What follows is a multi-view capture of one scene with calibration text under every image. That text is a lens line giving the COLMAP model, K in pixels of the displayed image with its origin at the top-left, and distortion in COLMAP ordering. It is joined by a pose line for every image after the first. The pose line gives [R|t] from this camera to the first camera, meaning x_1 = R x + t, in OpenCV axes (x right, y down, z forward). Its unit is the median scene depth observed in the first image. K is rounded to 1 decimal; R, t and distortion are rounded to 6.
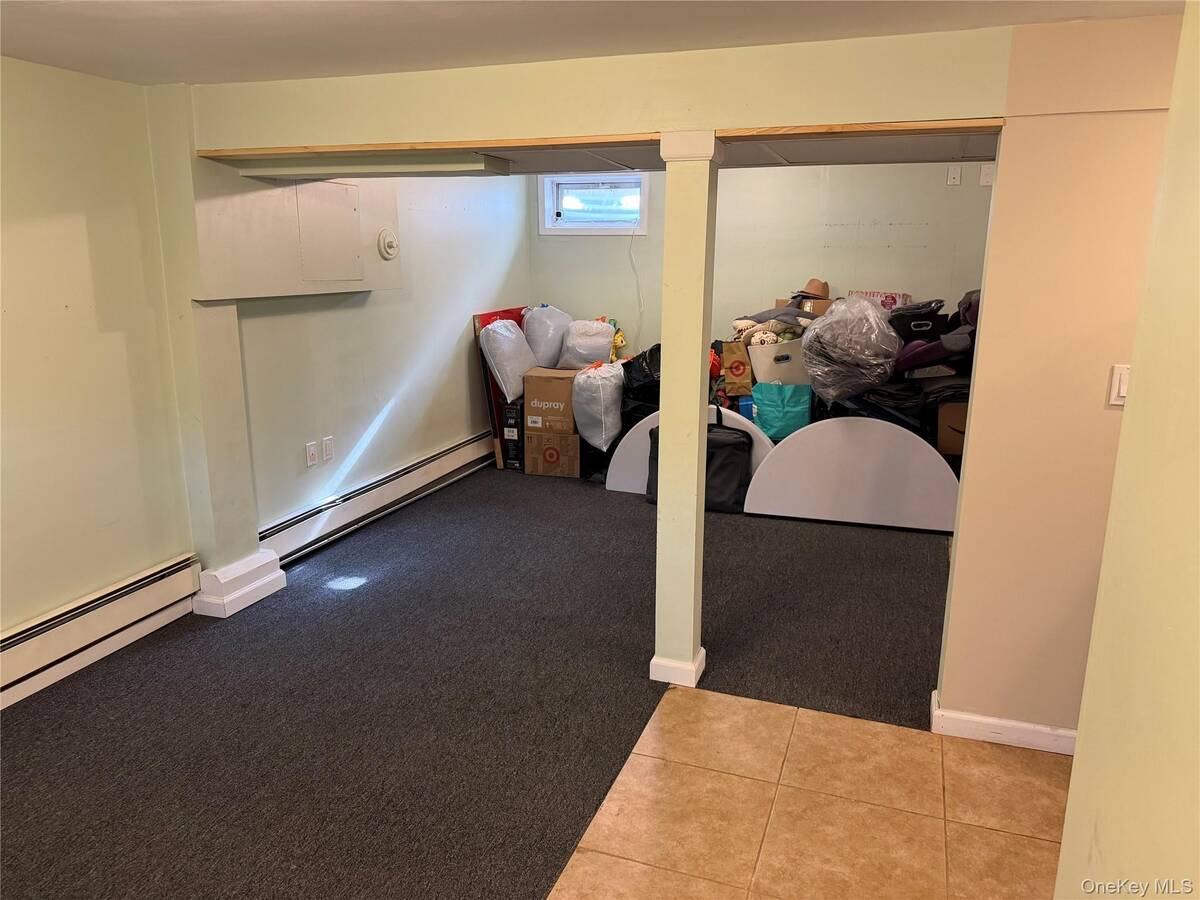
lens RADIAL K [[851.9, 0, 600.0], [0, 851.9, 450.0], [0, 0, 1]] dist [0.079134, -0.091017]
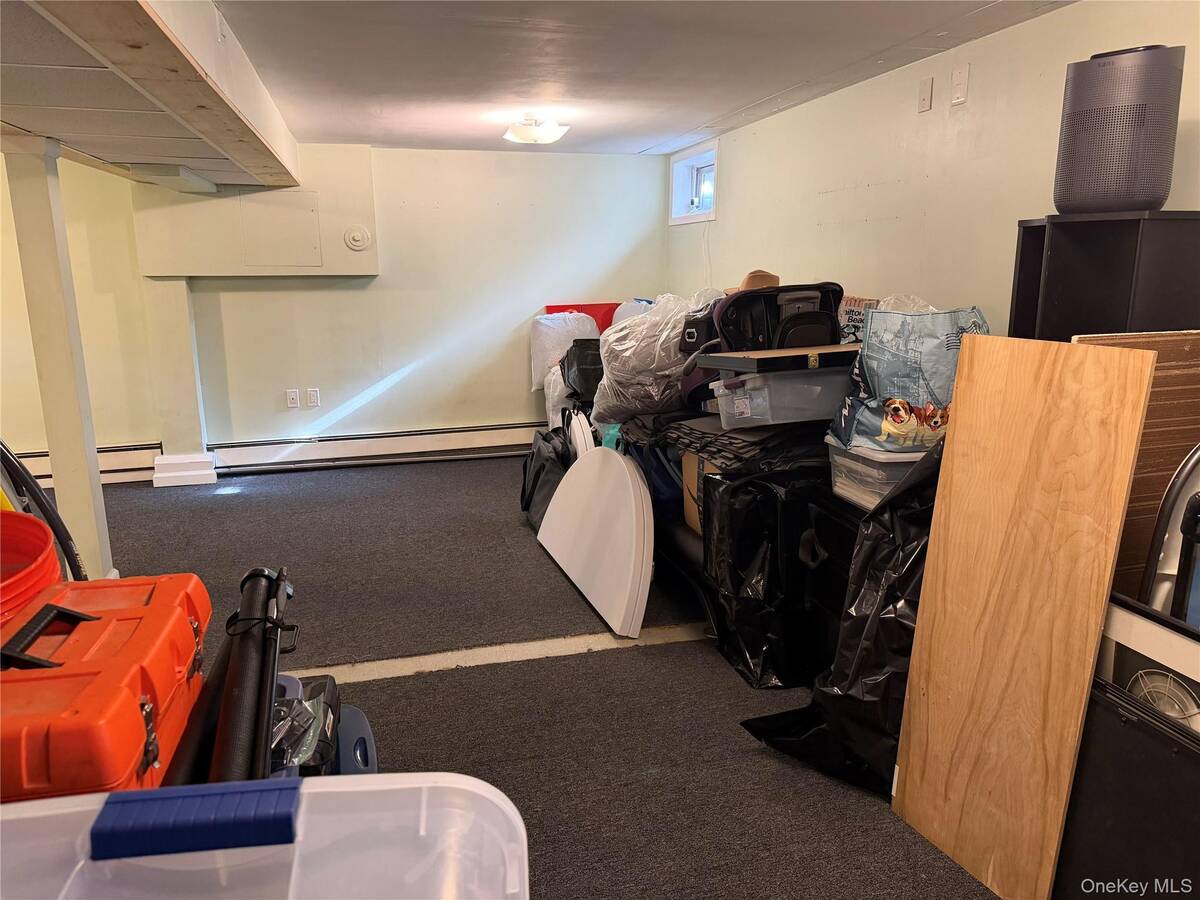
lens RADIAL K [[851.9, 0, 600.0], [0, 851.9, 450.0], [0, 0, 1]] dist [0.079134, -0.091017]
pose [[0.559752, 0.169453, -0.811150, 1.208013], [-0.178016, 0.980604, 0.082009, -0.131273], [0.809314, 0.098493, 0.579060, 0.742439]]
